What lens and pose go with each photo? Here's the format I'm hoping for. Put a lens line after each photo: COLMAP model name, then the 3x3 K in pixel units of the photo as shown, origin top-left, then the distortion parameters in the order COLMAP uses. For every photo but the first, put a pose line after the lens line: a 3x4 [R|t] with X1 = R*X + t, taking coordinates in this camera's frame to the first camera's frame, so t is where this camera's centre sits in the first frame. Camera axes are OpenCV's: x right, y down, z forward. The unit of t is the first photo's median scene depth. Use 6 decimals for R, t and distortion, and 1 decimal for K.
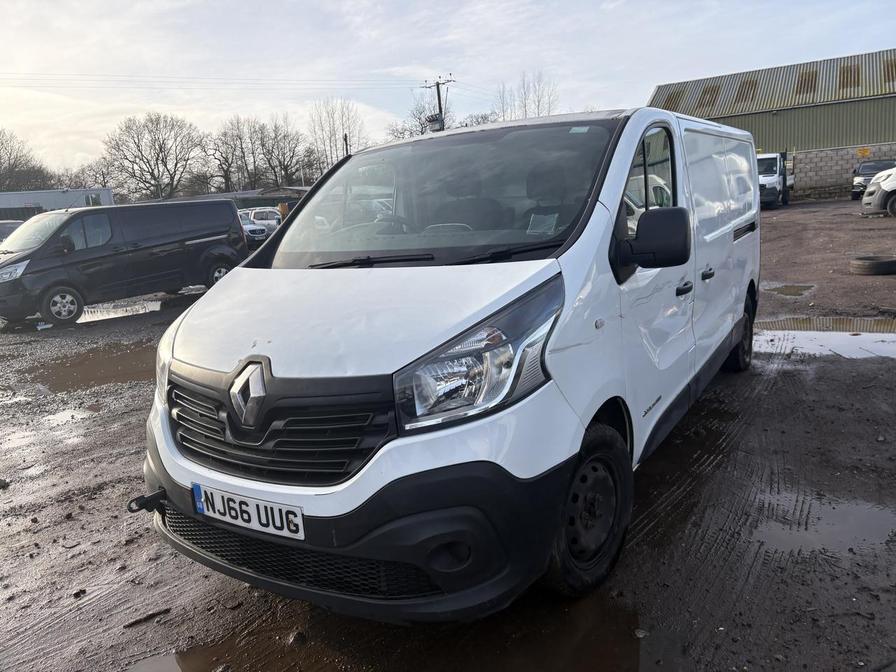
lens RADIAL K [[683.8, 0, 449.0], [0, 683.8, 338.8], [0, 0, 1]] dist [0.049355, -0.042459]
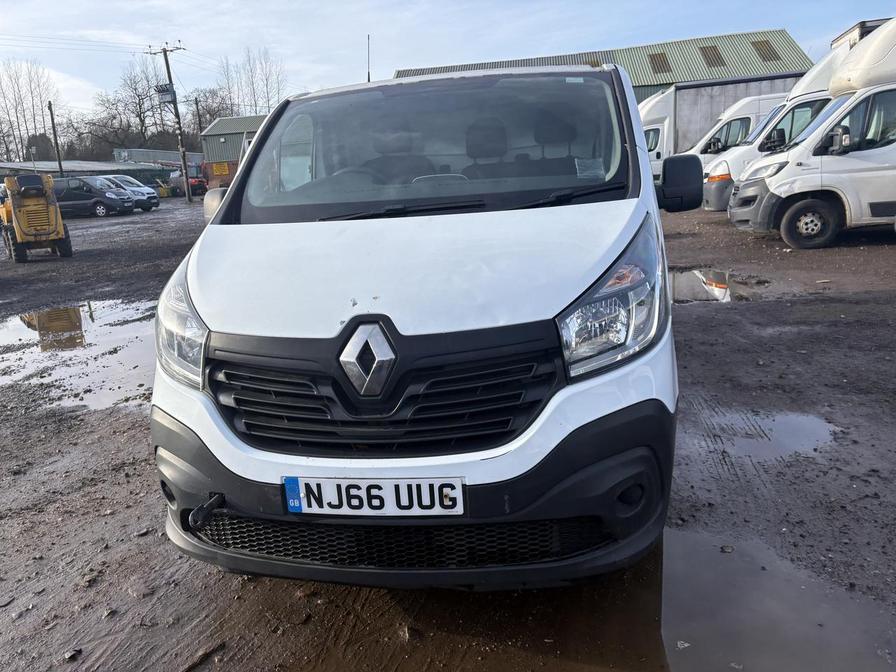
lens RADIAL K [[683.8, 0, 448.7], [0, 683.8, 330.8], [0, 0, 1]] dist [0.049355, -0.042459]
pose [[0.922867, -0.079620, 0.376799, -0.517207], [0.075569, 0.996813, 0.025547, 0.031429], [-0.377632, 0.004898, 0.925943, 0.178274]]
